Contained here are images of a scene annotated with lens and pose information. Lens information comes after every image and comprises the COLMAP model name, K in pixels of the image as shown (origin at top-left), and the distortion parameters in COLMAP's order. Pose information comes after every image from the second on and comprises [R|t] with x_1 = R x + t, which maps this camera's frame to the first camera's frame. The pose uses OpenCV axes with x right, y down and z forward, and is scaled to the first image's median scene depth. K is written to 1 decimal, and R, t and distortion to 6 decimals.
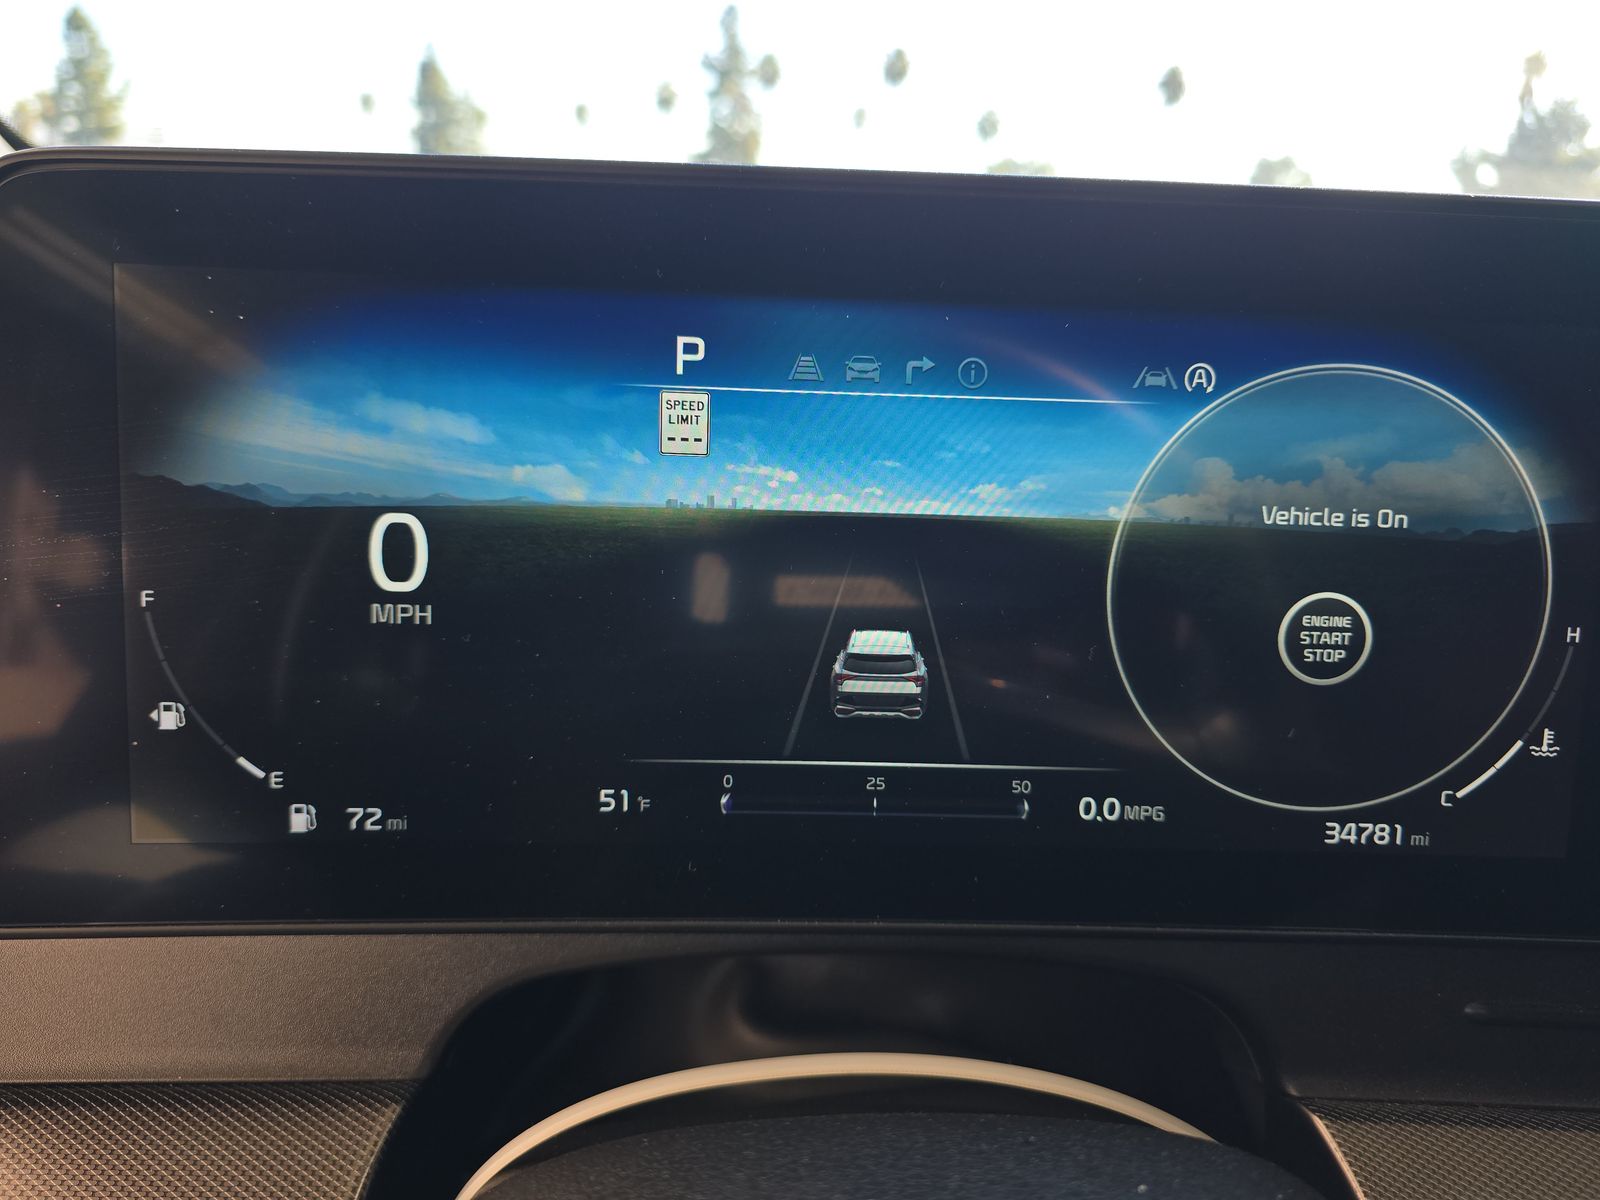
lens RADIAL K [[1149.5, 0, 804.5], [0, 1149.5, 605.9], [0, 0, 1]] dist [0.080289, -0.080011]
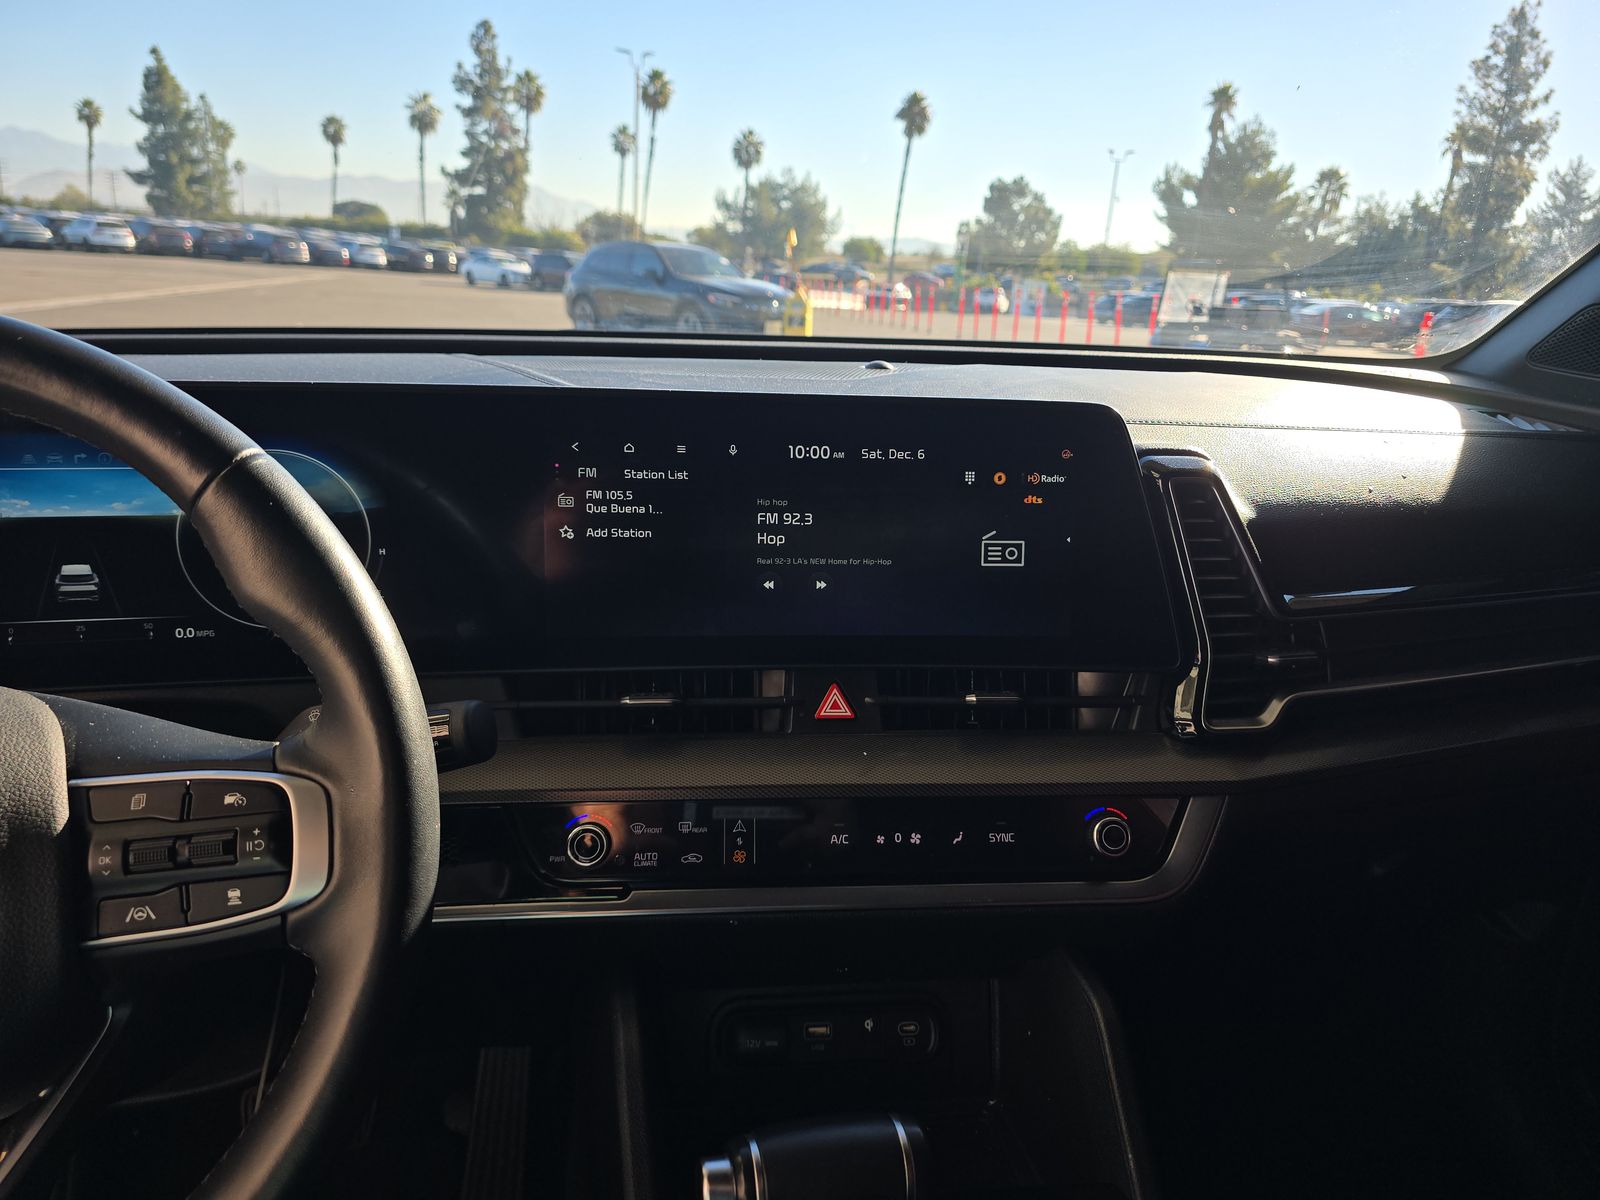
lens RADIAL K [[1149.5, 0, 804.5], [0, 1149.5, 605.9], [0, 0, 1]] dist [0.080289, -0.080011]
pose [[0.982327, -0.066210, 0.175070, 1.137819], [0.068836, 0.997588, -0.008962, 0.235922], [-0.174054, 0.020855, 0.984515, -1.698271]]
